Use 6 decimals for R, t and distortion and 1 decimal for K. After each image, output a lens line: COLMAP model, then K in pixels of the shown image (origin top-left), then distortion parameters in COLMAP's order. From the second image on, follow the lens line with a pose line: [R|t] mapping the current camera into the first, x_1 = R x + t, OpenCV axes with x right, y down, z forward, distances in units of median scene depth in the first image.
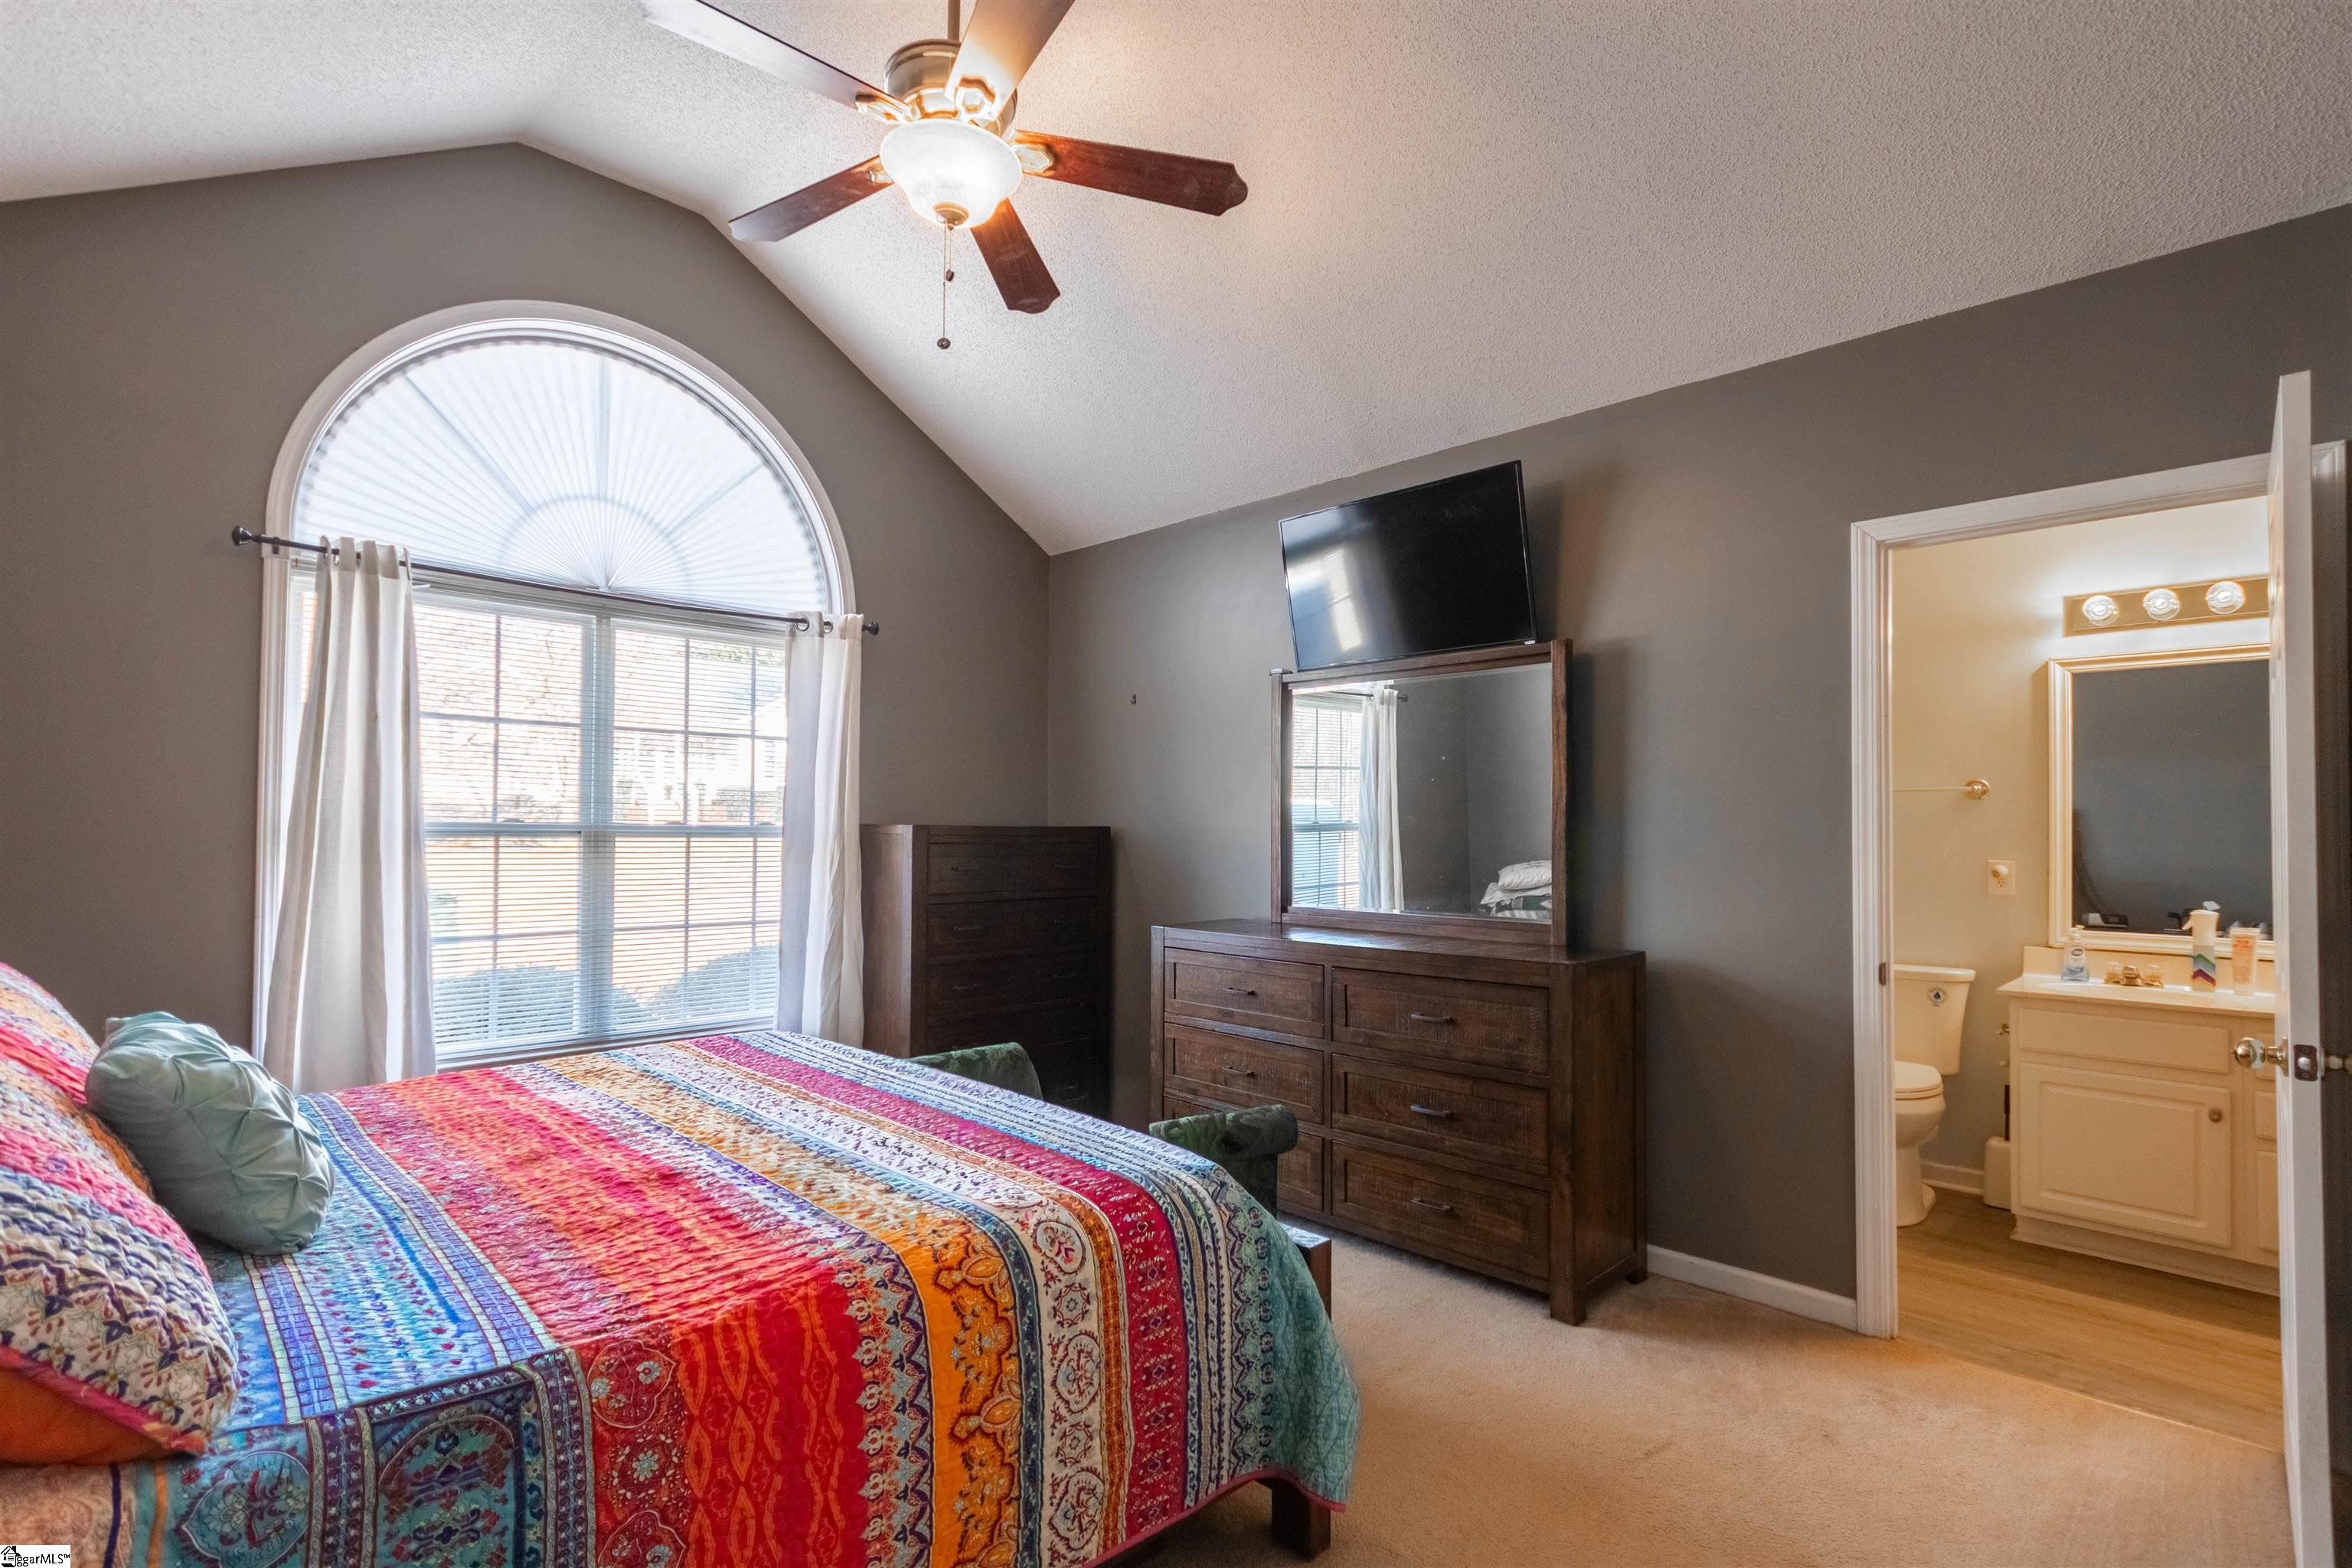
lens RADIAL K [[1087.1, 0, 1180.2], [0, 1087.1, 815.2], [0, 0, 1]] dist [-0.000260, -0.000043]
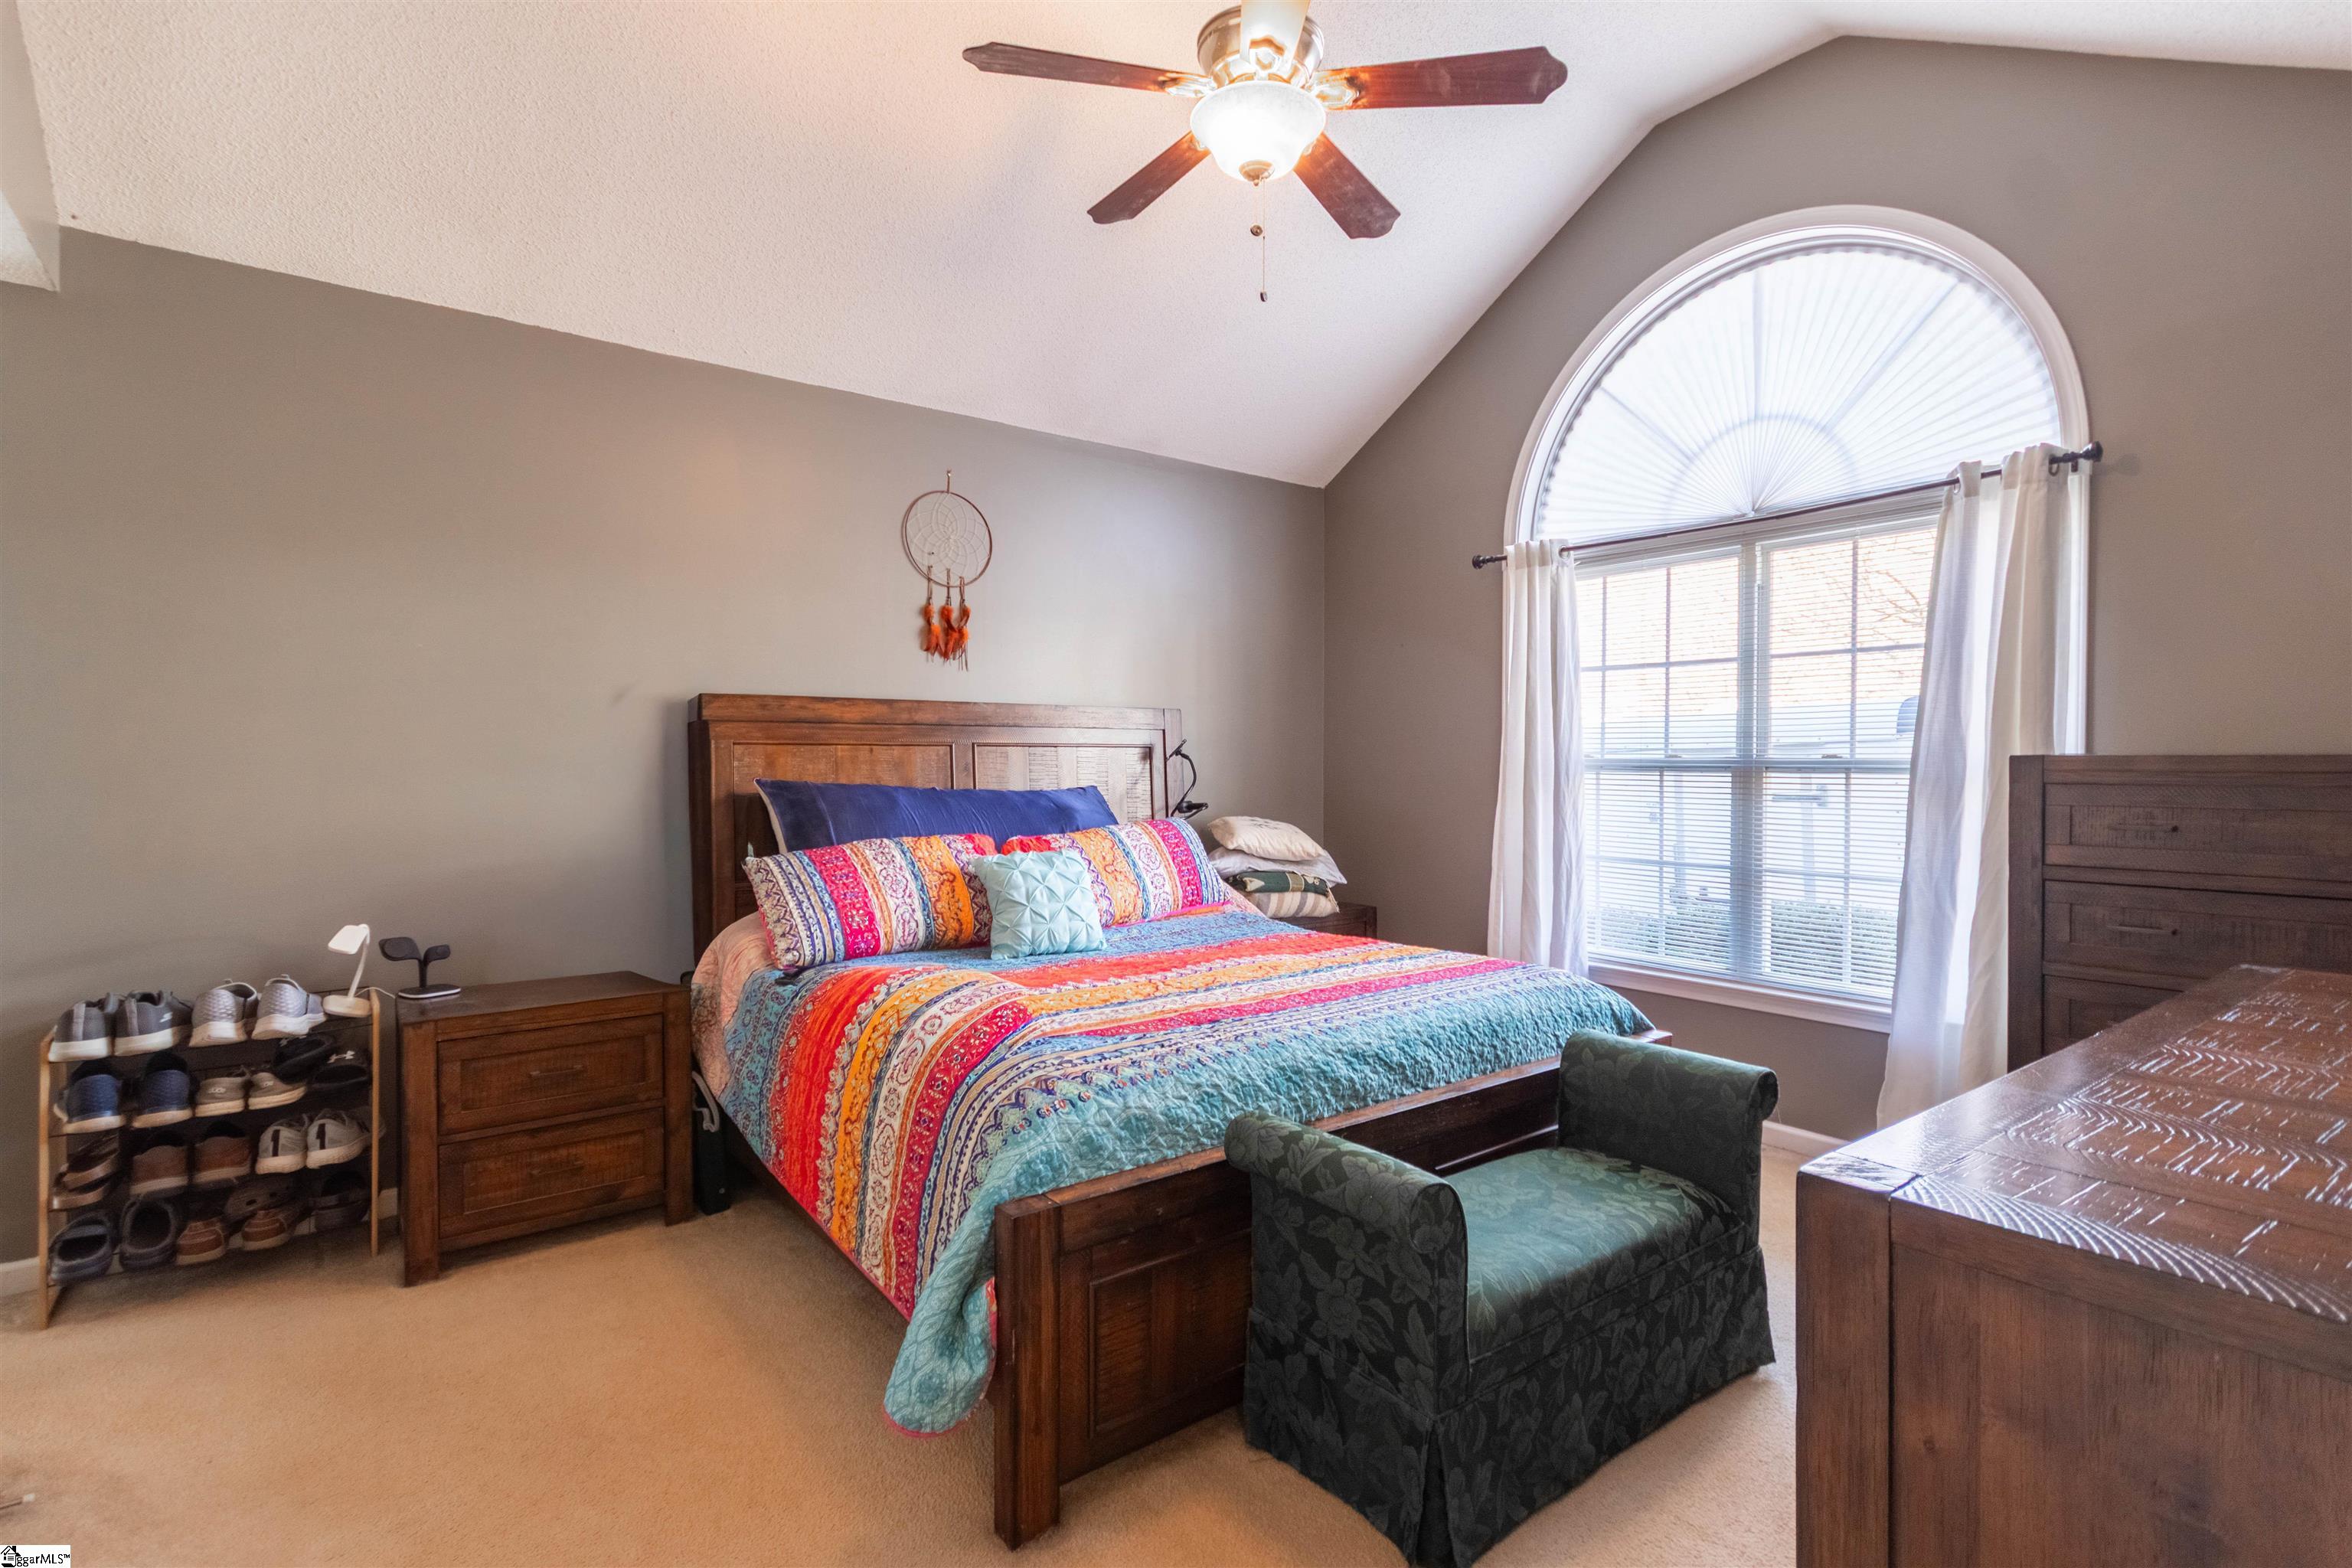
lens RADIAL K [[1099.0, 0, 1176.0], [0, 1099.0, 784.0], [0, 0, 1]] dist [0.000026, -0.000066]
pose [[-0.134190, 0.012231, -0.990880, 0.501381], [0.009889, 0.999891, 0.011003, 0.014196], [0.990906, -0.008322, -0.134296, 0.625723]]
